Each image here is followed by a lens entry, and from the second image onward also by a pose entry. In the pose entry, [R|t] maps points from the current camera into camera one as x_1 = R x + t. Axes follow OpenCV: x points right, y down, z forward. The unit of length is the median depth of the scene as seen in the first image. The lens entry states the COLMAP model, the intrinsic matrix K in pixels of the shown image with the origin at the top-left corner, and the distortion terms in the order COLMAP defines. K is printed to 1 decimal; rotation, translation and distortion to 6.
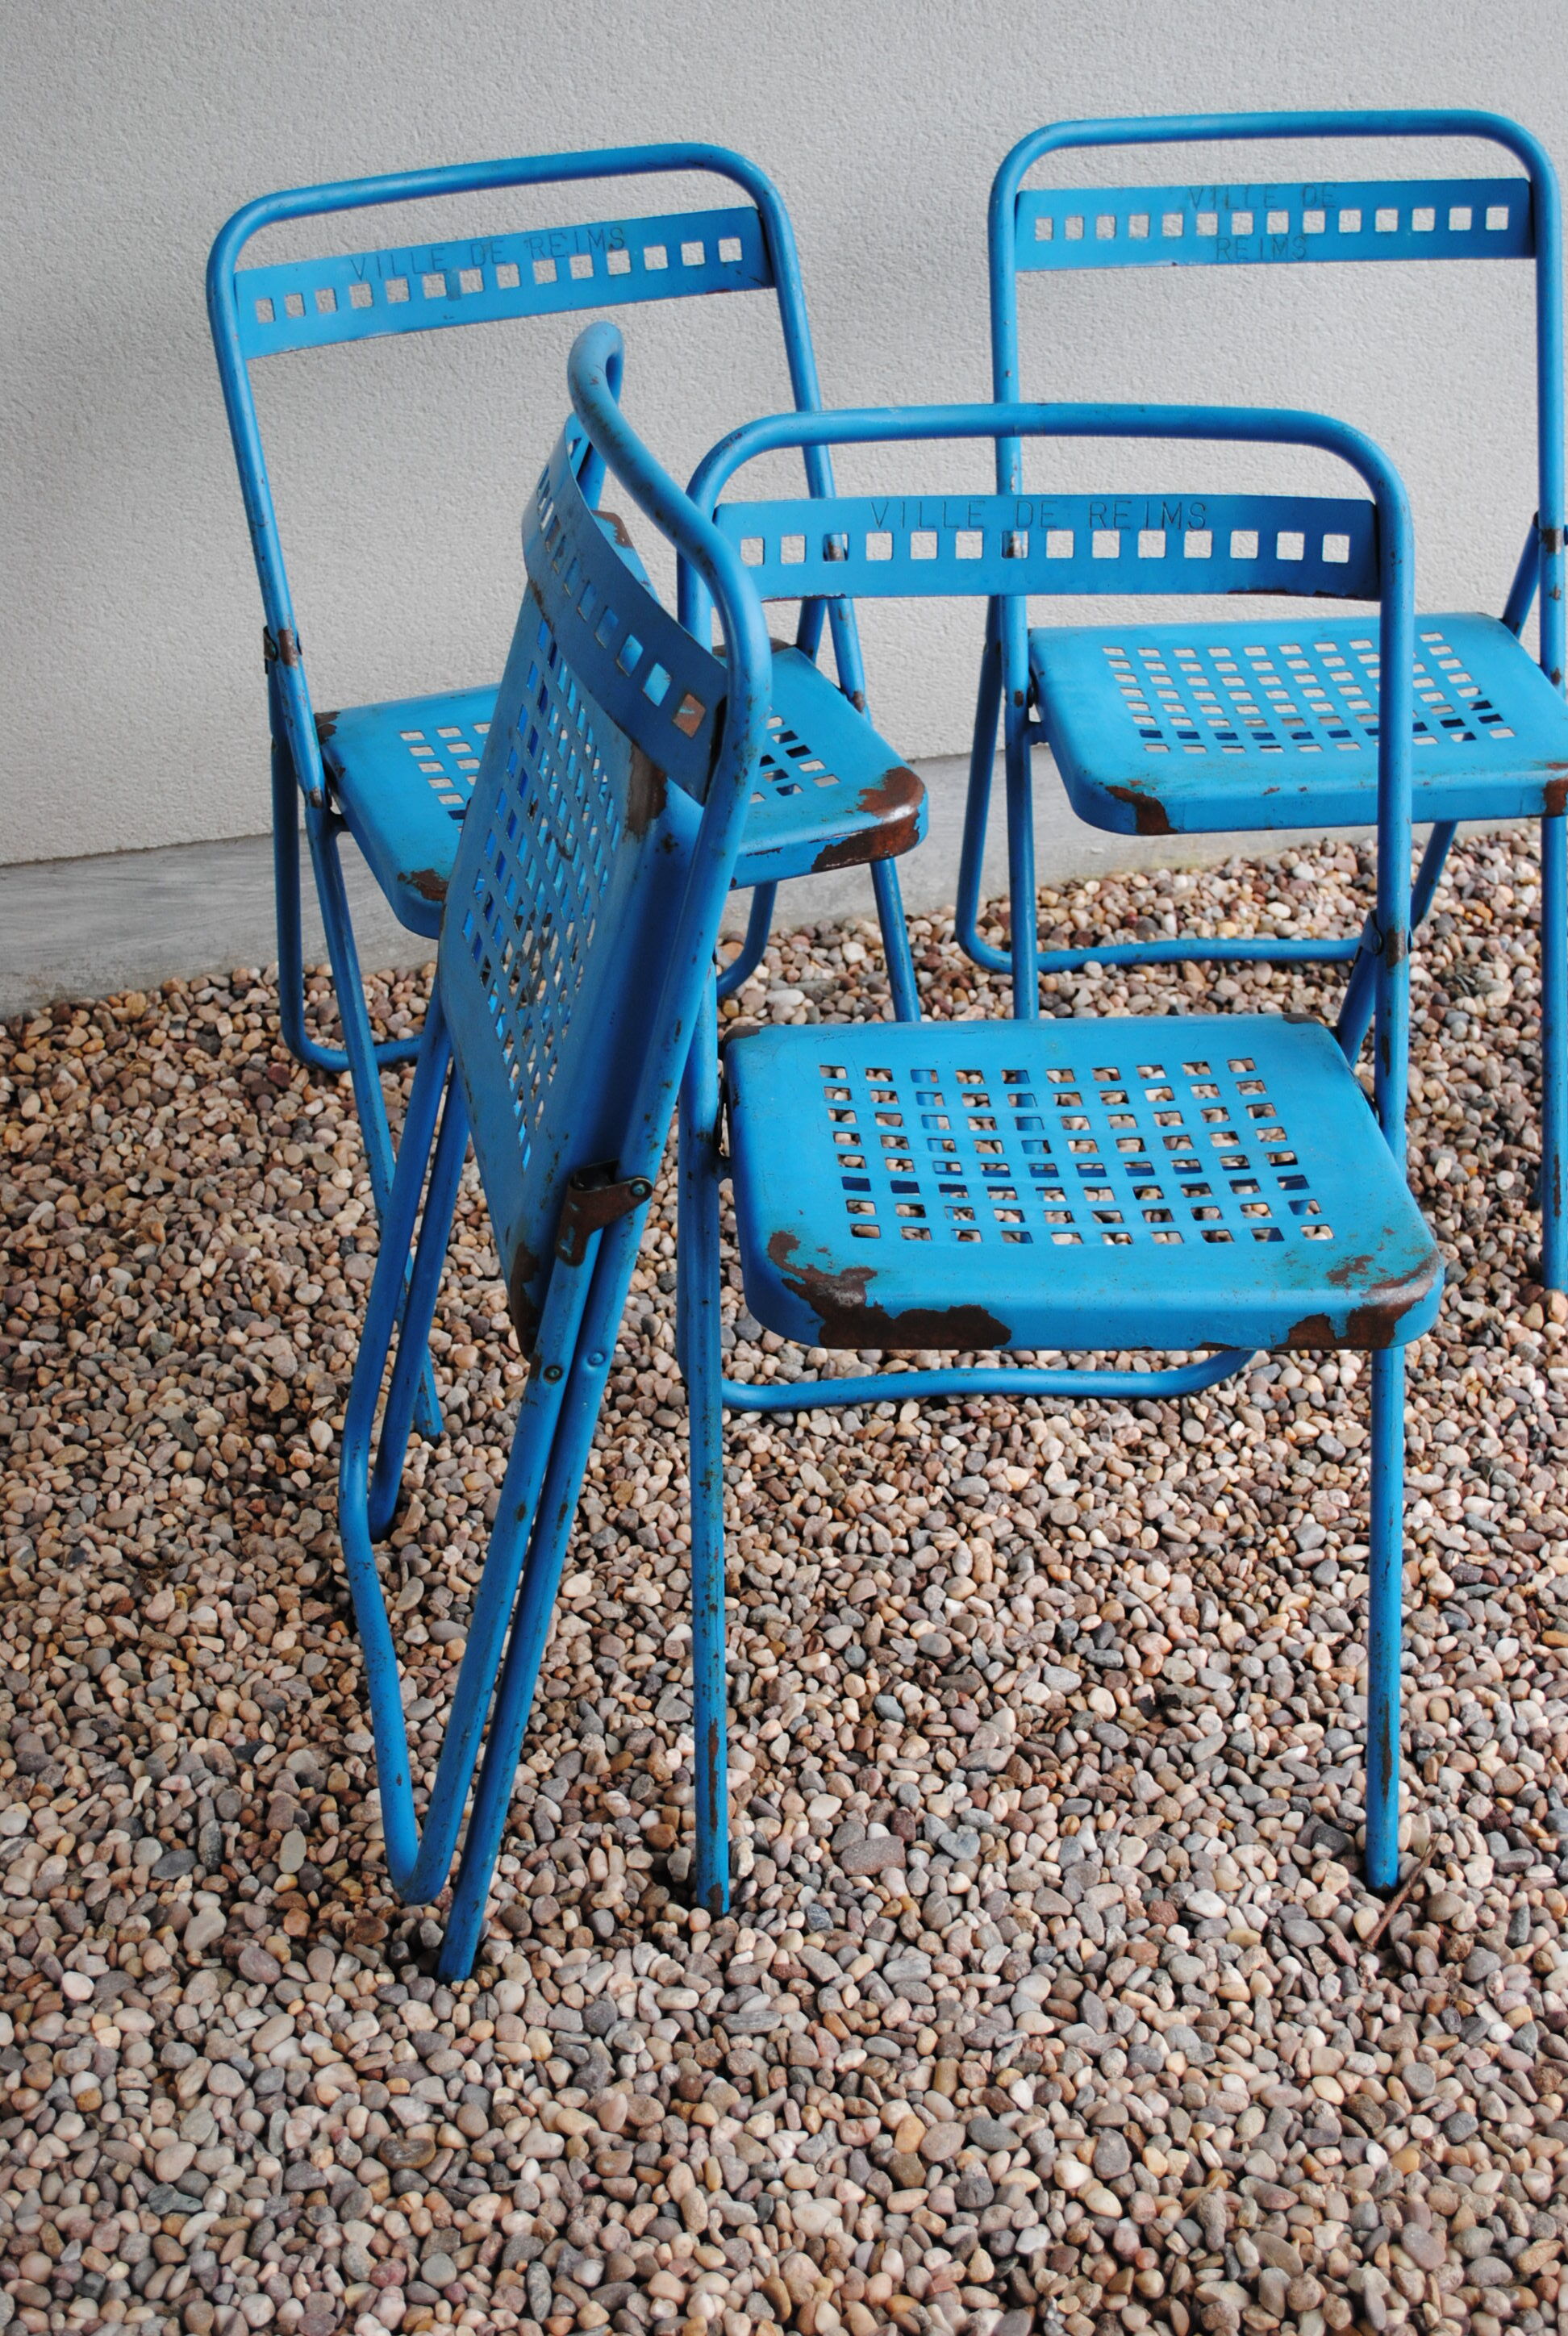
lens RADIAL K [[2789.0, 0, 735.4], [0, 2789.0, 1167.0], [0, 0, 1]] dist [-0.044550, 0.000000]
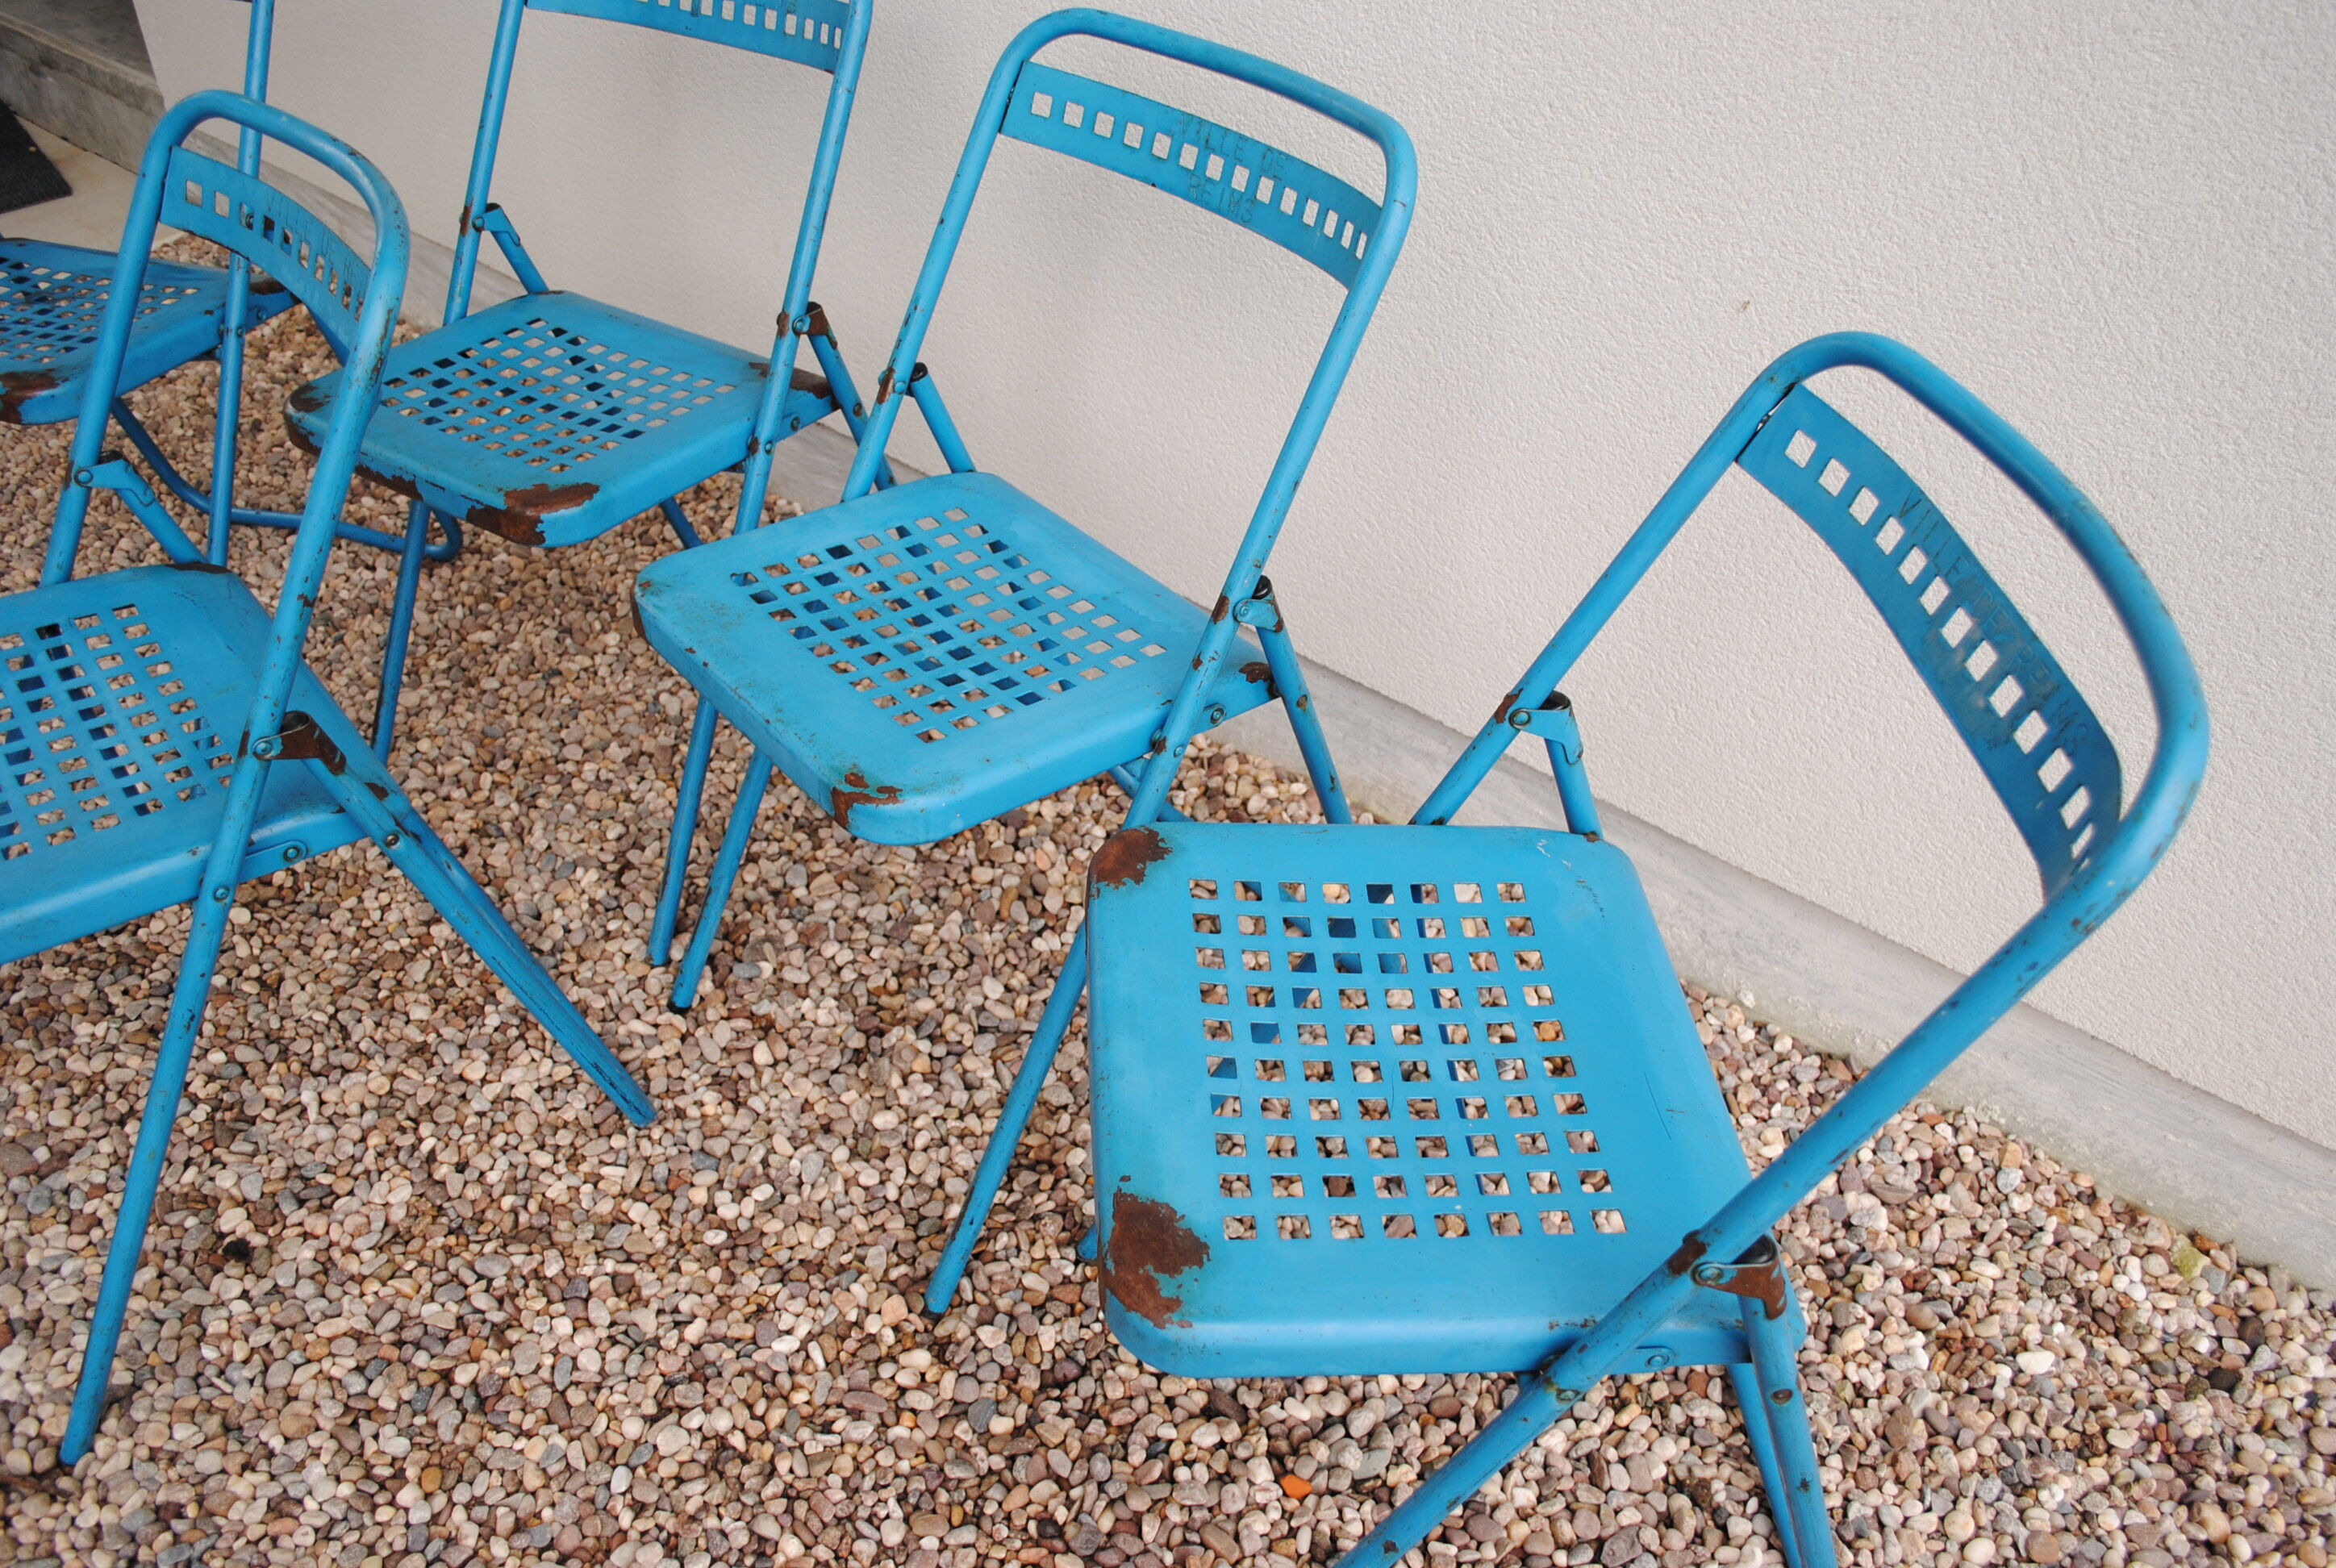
lens RADIAL K [[1864.0, 0, 1189.6], [0, 1864.0, 772.2], [0, 0, 1]] dist [-0.081549, 0.010299]
pose [[0.594354, 0.511983, -0.620175, 0.717316], [-0.488181, 0.842520, 0.227683, -0.329060], [0.639080, 0.167434, 0.750695, 0.602862]]
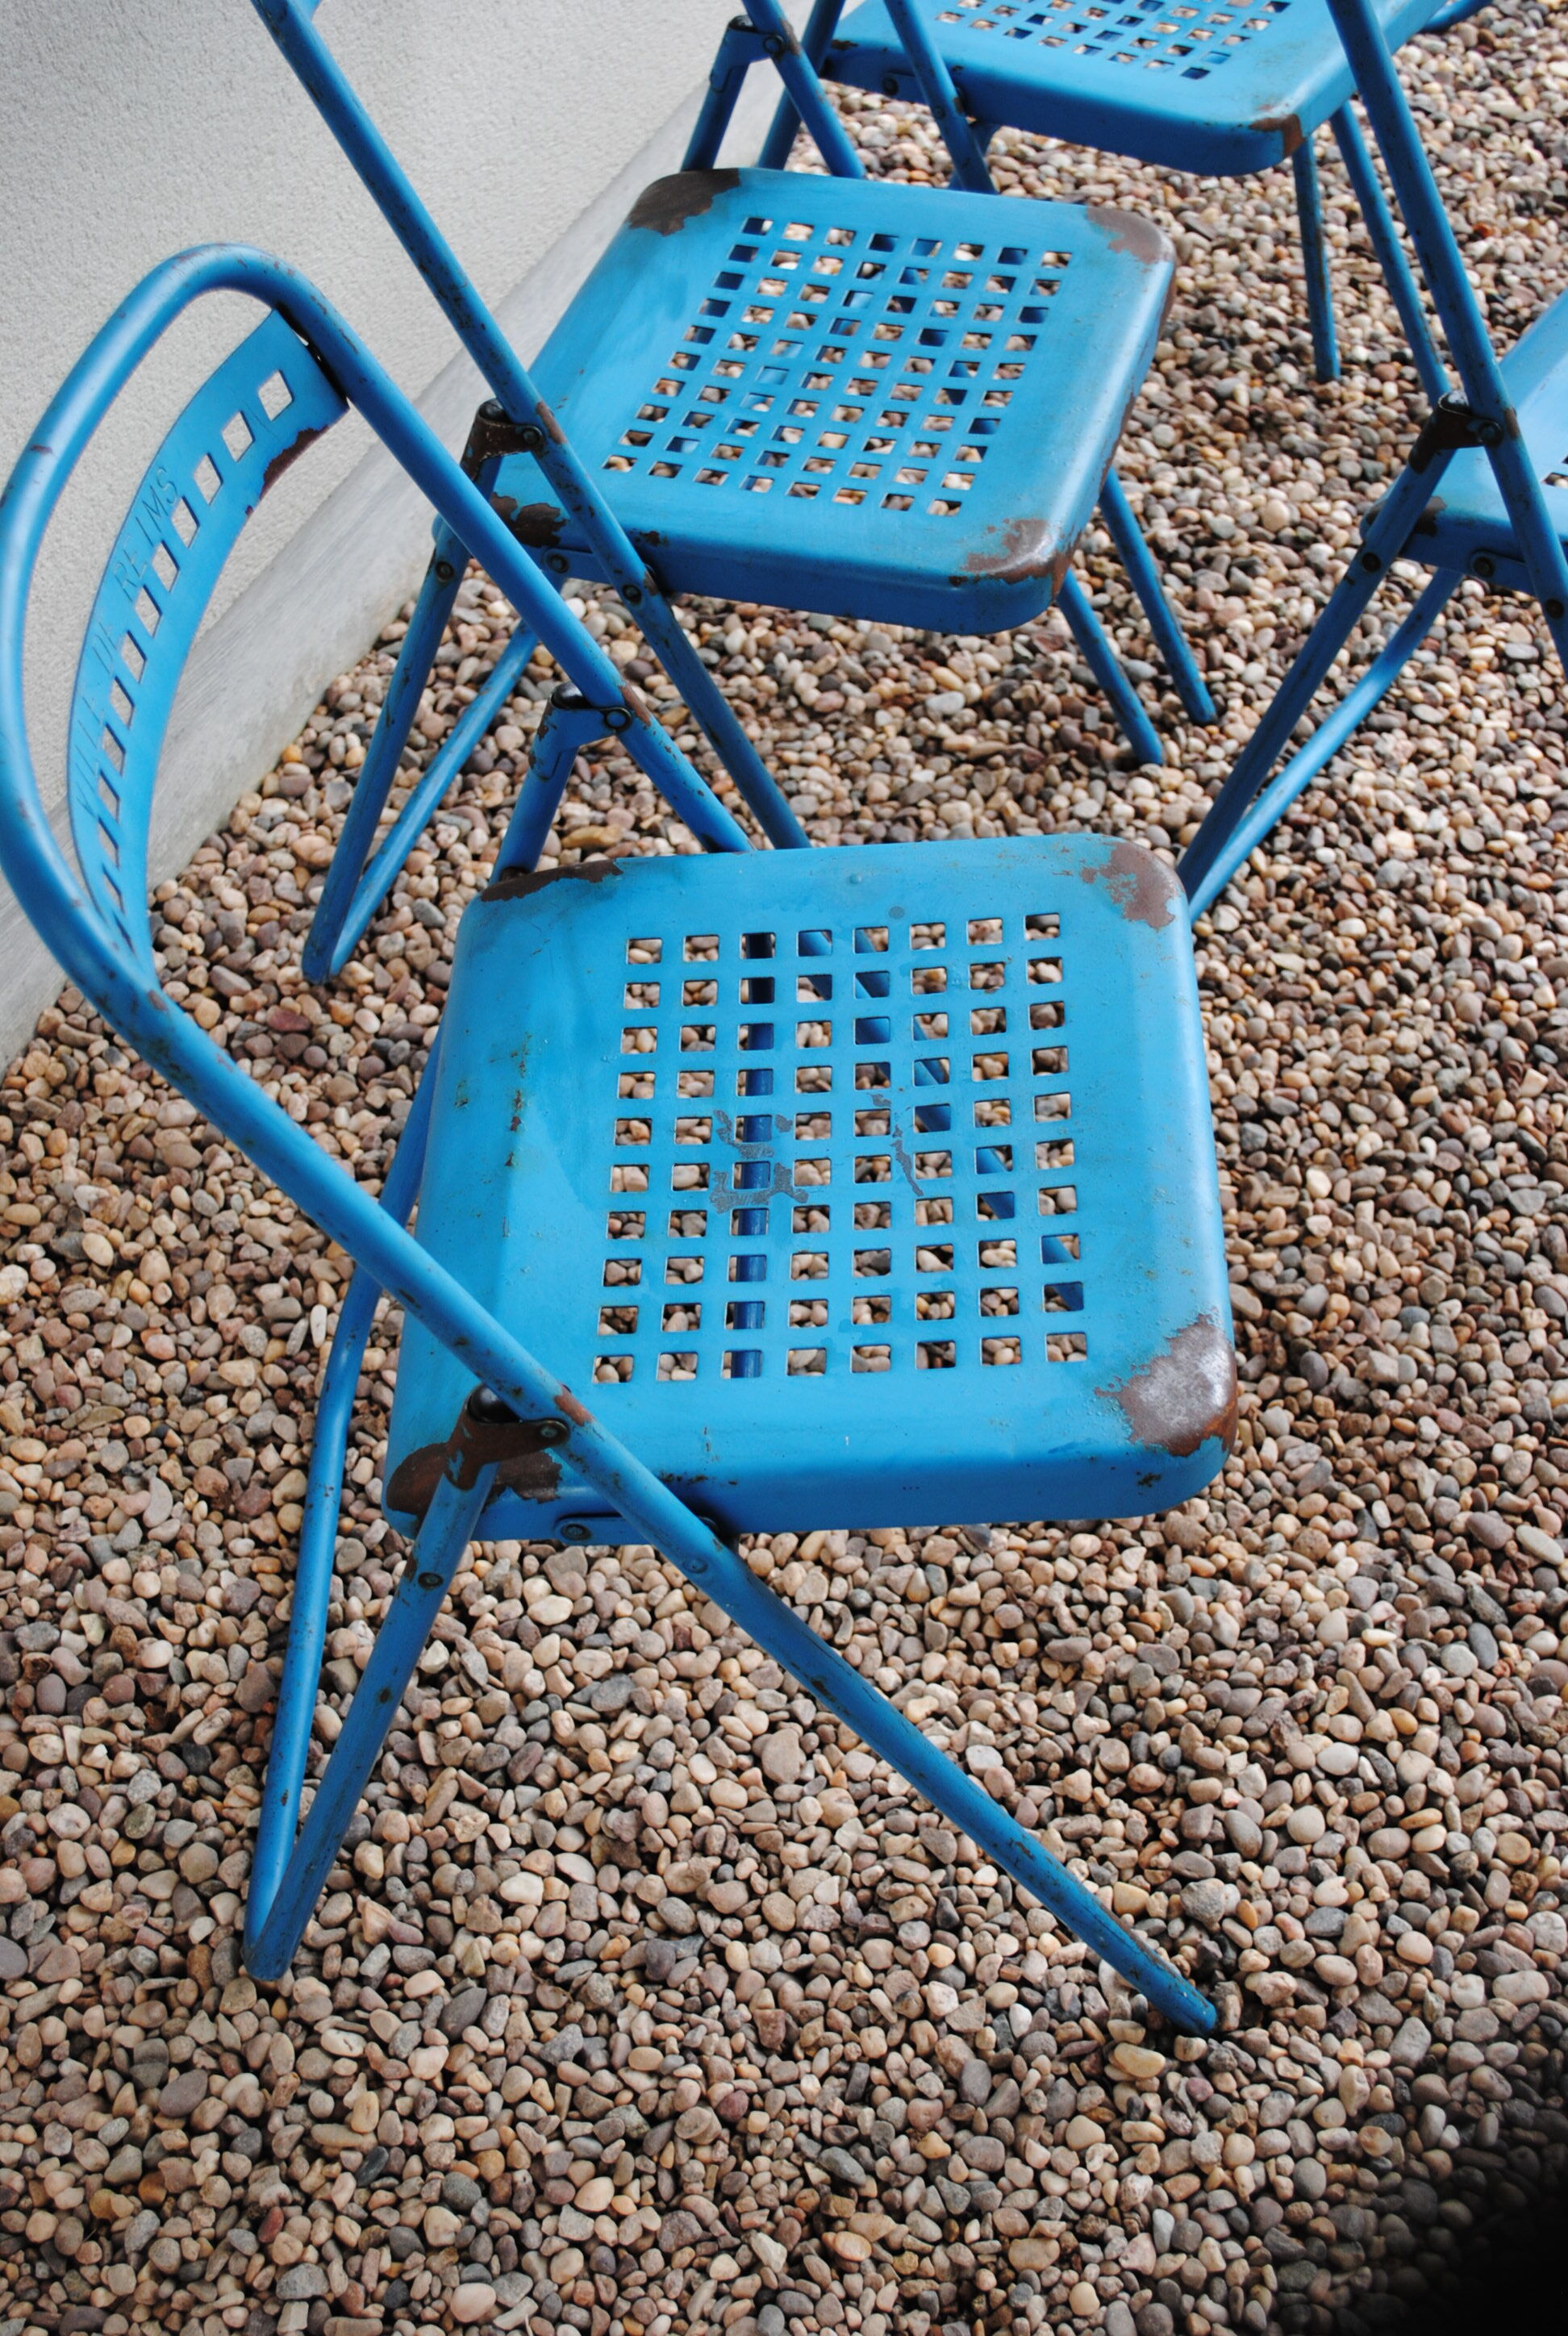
lens RADIAL K [[2993.3, 0, 777.9], [0, 2993.3, 1157.8], [0, 0, 1]] dist [-0.032295, 0.000000]
pose [[0.604872, -0.602099, 0.521158, -0.649208], [0.483779, 0.797683, 0.360082, -0.284350], [-0.632525, 0.034322, 0.773779, 0.350390]]
